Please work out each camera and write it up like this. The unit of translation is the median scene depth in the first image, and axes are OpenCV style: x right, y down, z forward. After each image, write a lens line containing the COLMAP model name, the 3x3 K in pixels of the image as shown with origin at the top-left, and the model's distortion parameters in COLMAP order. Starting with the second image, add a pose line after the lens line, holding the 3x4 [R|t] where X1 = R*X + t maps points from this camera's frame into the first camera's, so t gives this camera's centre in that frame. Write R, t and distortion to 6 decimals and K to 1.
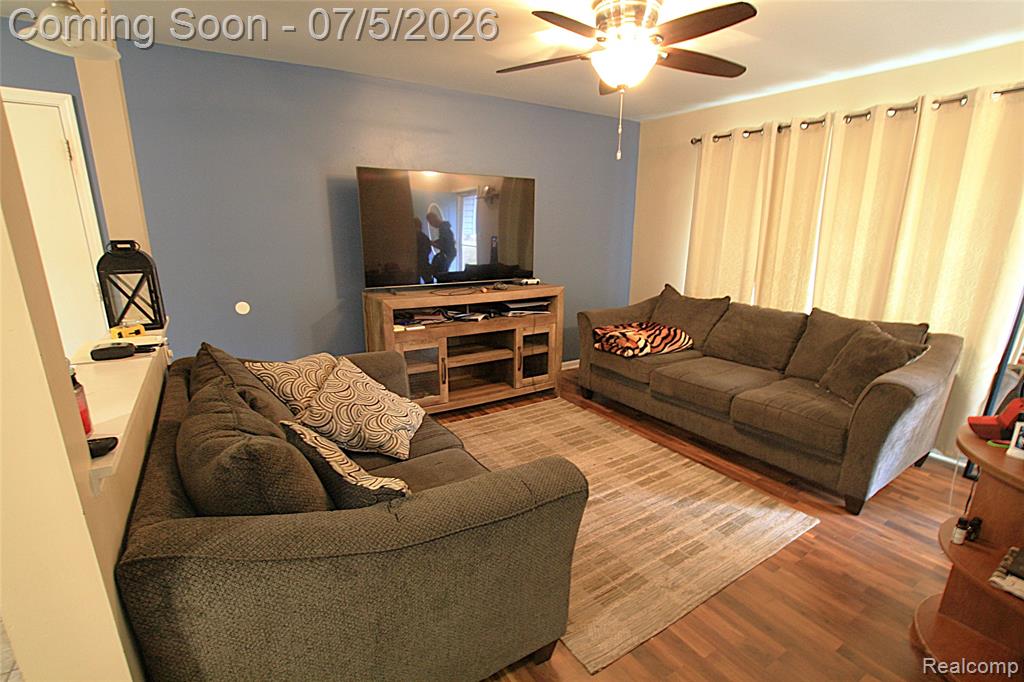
lens RADIAL K [[468.6, 0, 515.7], [0, 468.6, 352.5], [0, 0, 1]] dist [-0.026324, 0.003272]
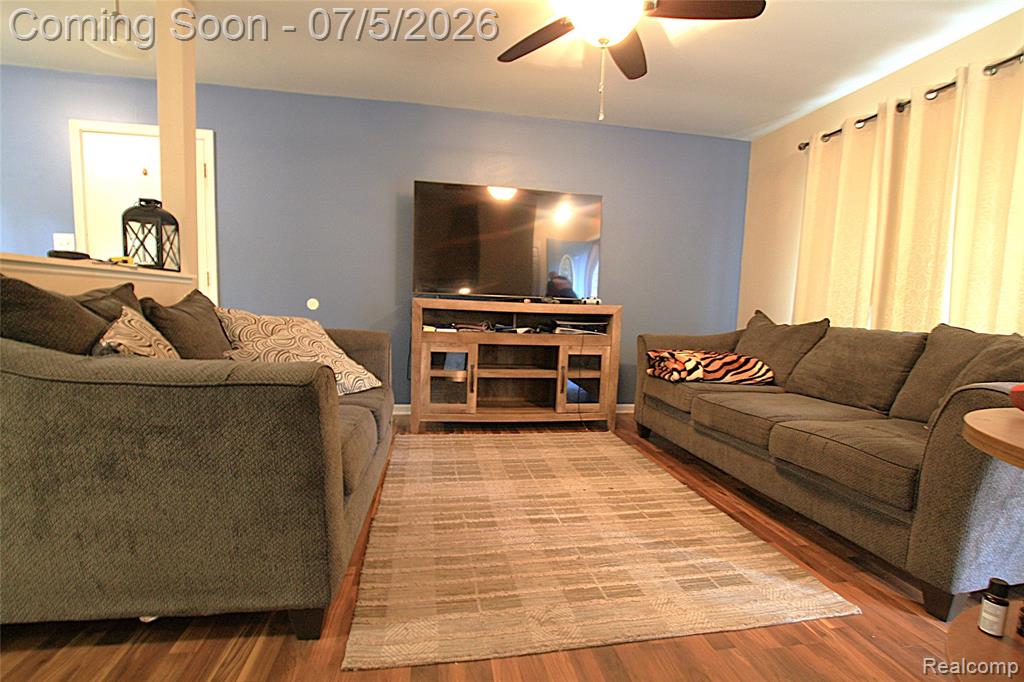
lens RADIAL K [[468.6, 0, 530.1], [0, 468.6, 357.3], [0, 0, 1]] dist [-0.026324, 0.003272]
pose [[0.927660, 0.064090, -0.367885, 0.402279], [-0.124048, 0.982106, -0.141705, 0.154089], [0.352220, 0.177090, 0.919010, 0.192277]]
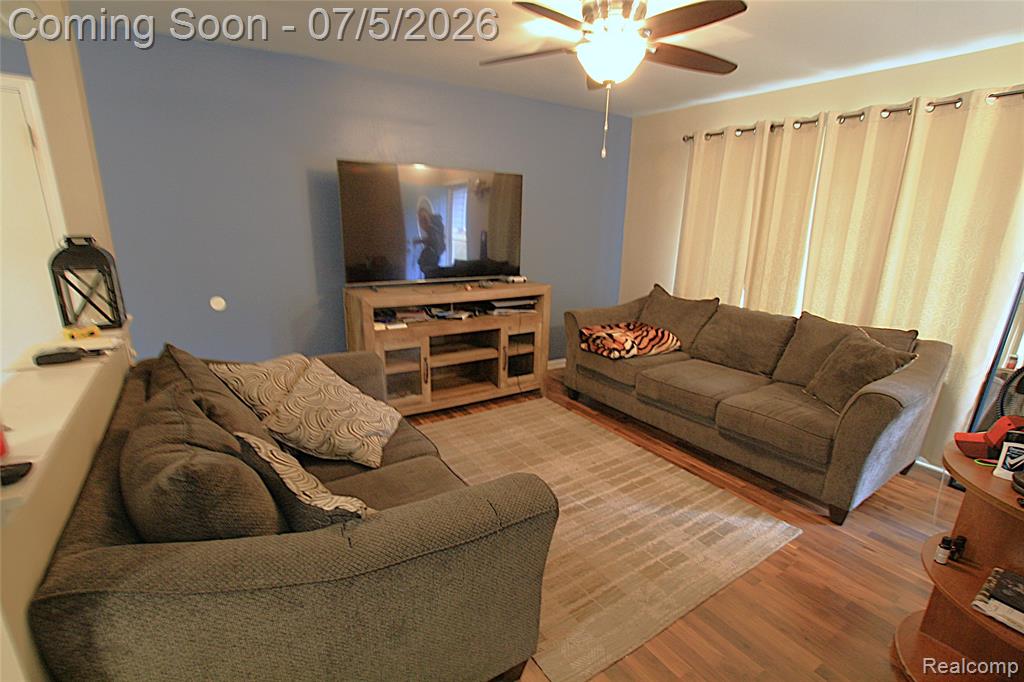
lens RADIAL K [[468.6, 0, 515.7], [0, 468.6, 351.7], [0, 0, 1]] dist [-0.026324, 0.003272]
pose [[0.999822, 0.013127, 0.013579, 0.025935], [-0.013305, 0.999826, 0.013108, -0.019471], [-0.013405, -0.013286, 0.999822, 0.026969]]
